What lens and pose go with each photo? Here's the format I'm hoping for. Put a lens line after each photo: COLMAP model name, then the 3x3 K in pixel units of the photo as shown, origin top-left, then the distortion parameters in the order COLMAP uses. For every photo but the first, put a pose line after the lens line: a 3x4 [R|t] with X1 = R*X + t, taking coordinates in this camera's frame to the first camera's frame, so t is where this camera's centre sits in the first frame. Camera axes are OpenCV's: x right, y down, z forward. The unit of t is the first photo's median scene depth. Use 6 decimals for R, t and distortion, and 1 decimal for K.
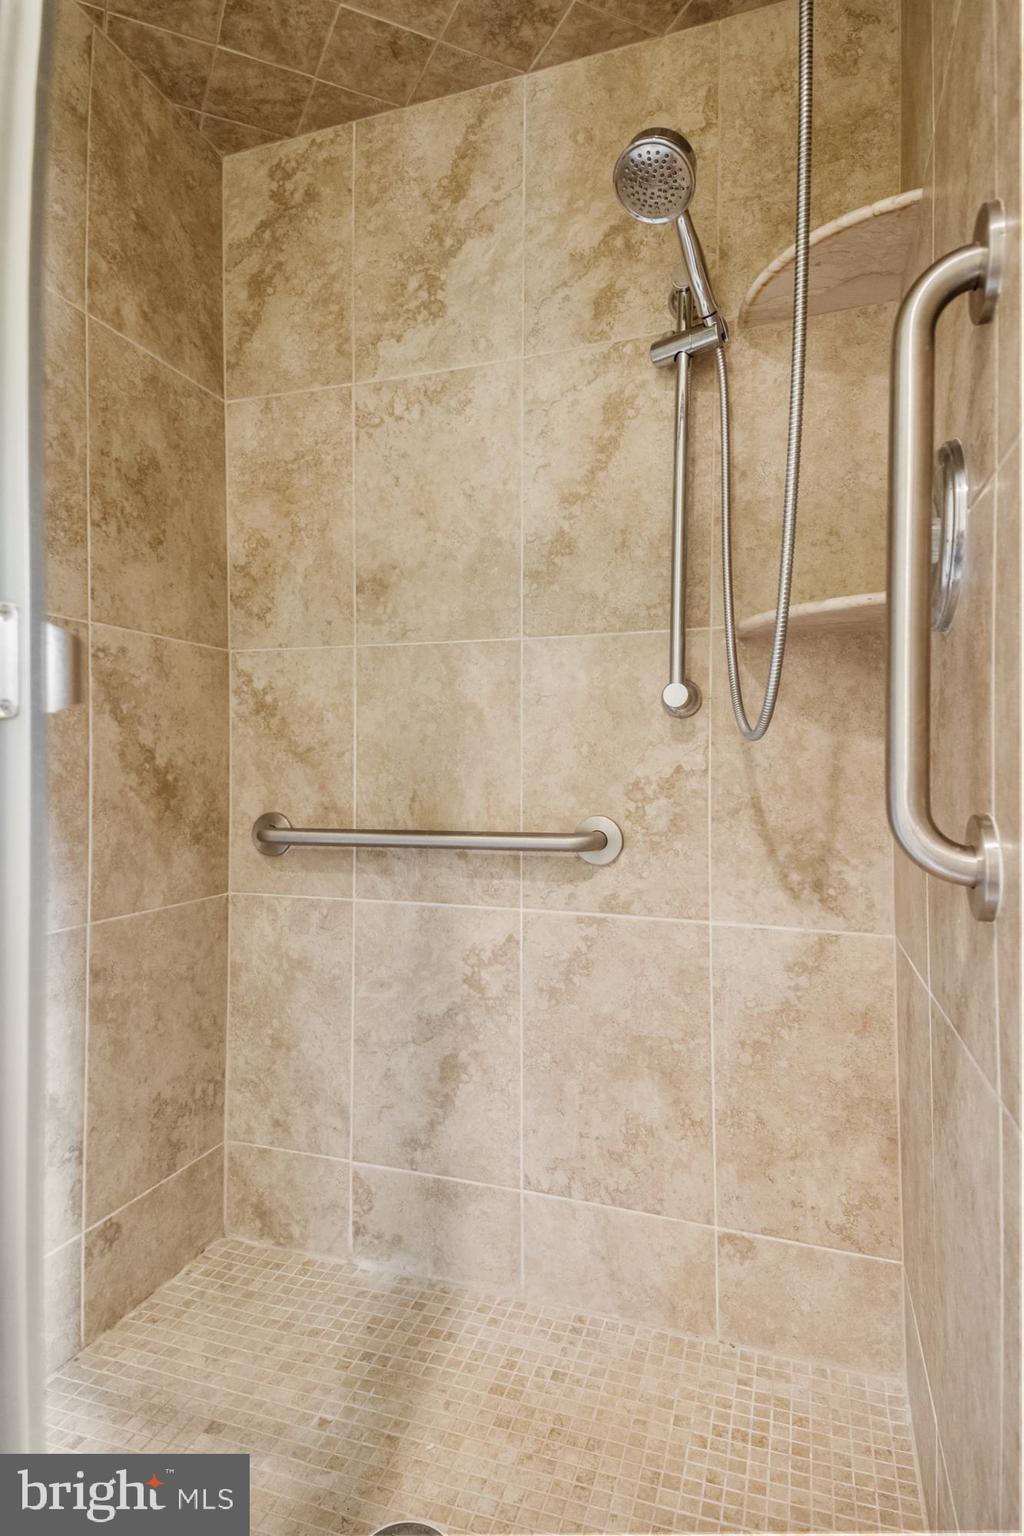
lens RADIAL K [[823.0, 0, 579.2], [0, 823.0, 773.8], [0, 0, 1]] dist [0.124759, -0.080397]
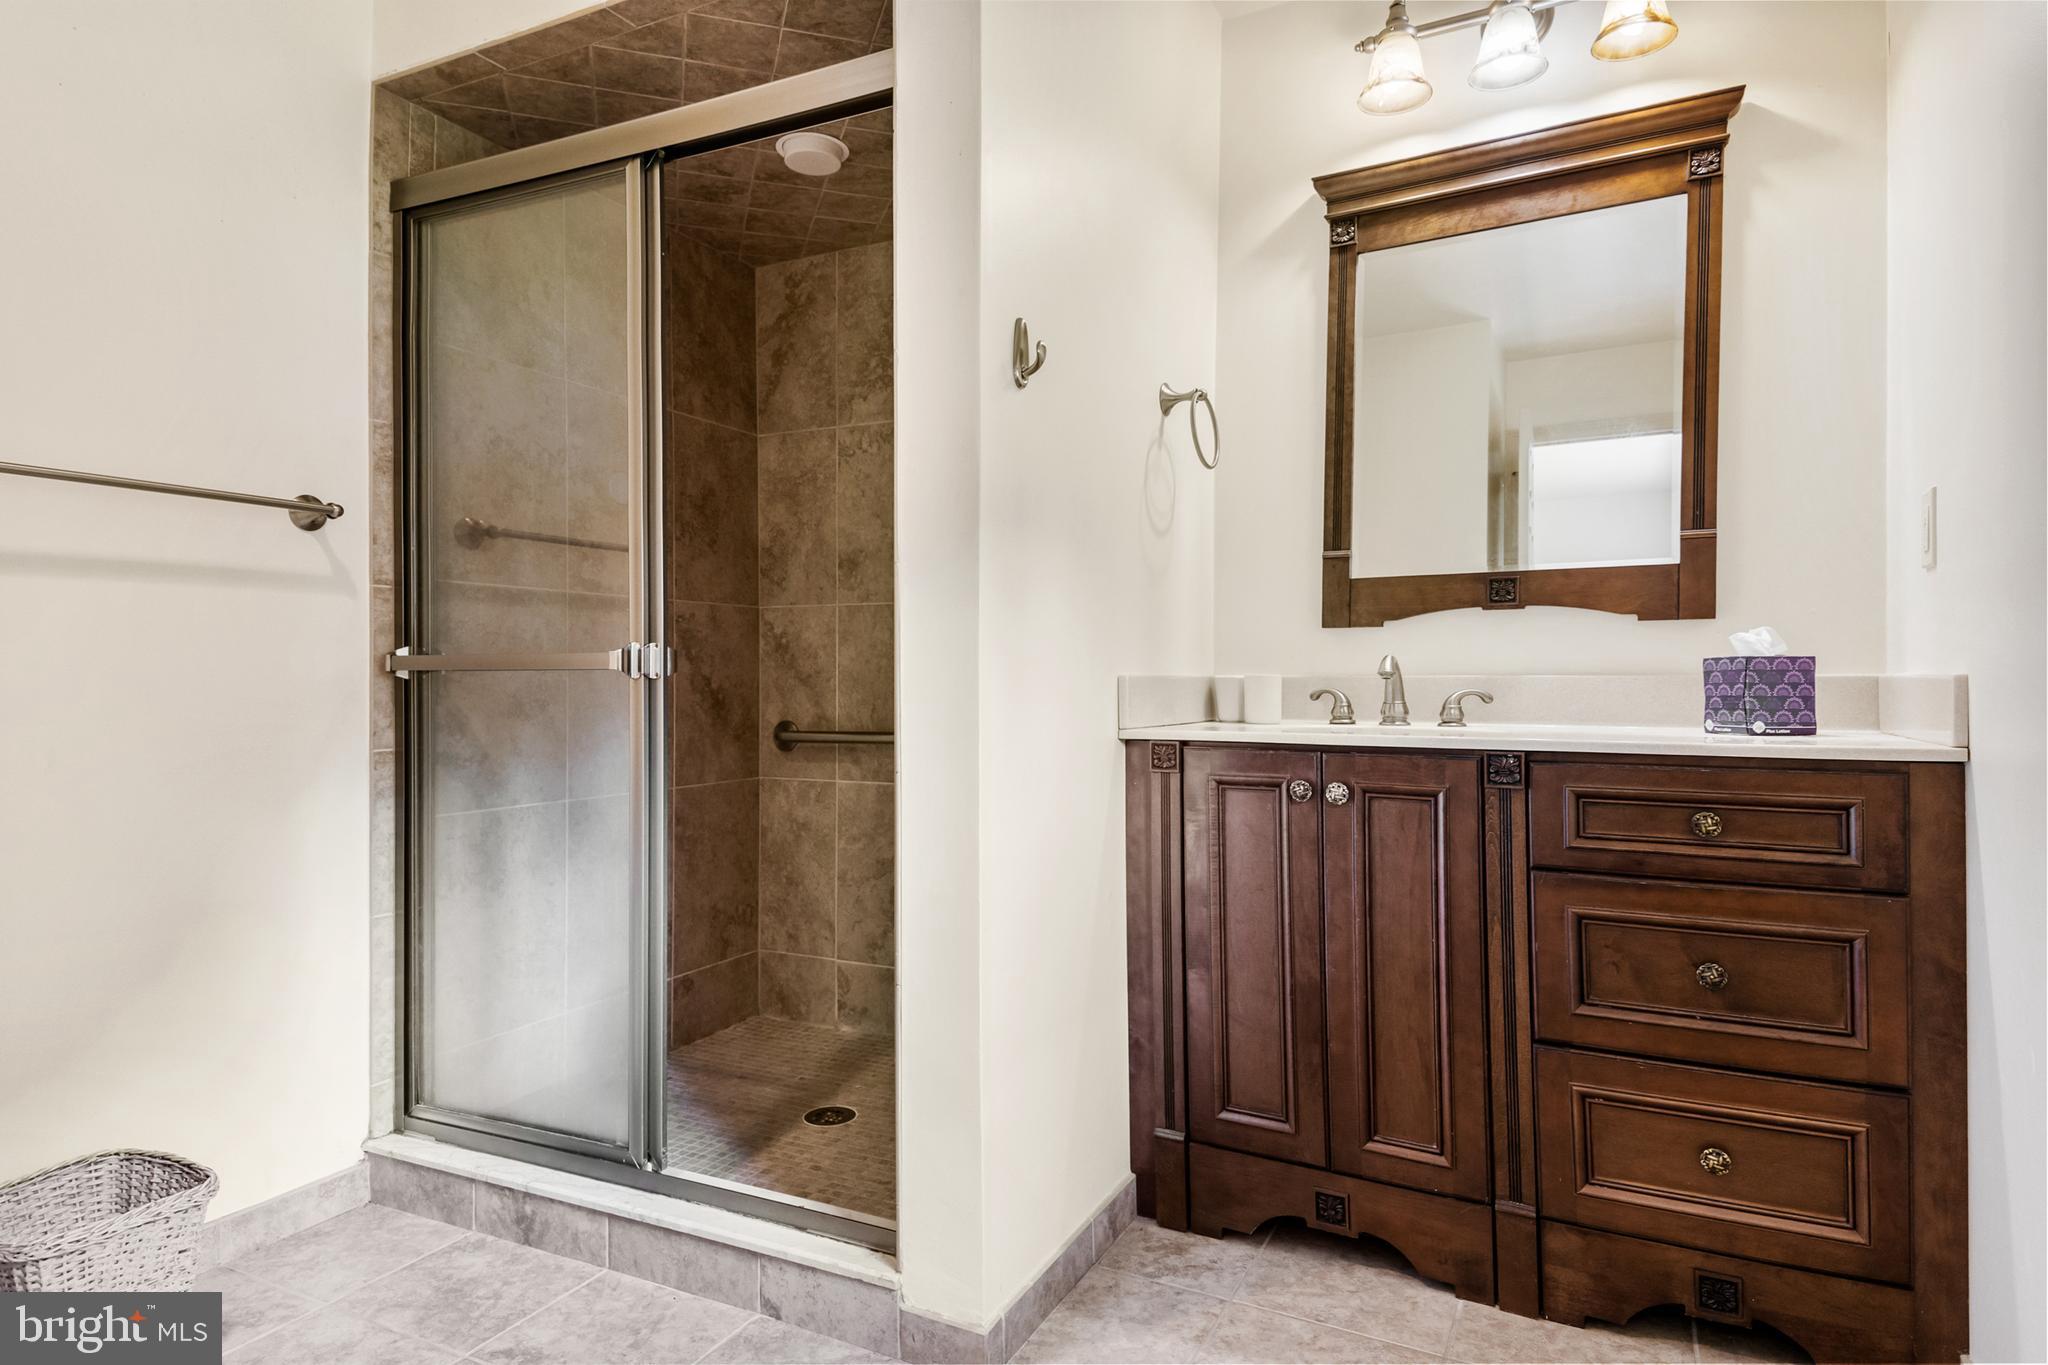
lens RADIAL K [[1151.0, 0, 1031.4], [0, 1151.0, 666.9], [0, 0, 1]] dist [0.158447, -0.108040]
pose [[0.978548, -0.006210, -0.205925, 0.468770], [0.004981, 0.999967, -0.006487, -0.031550], [0.205959, 0.005322, 0.978546, -0.886033]]
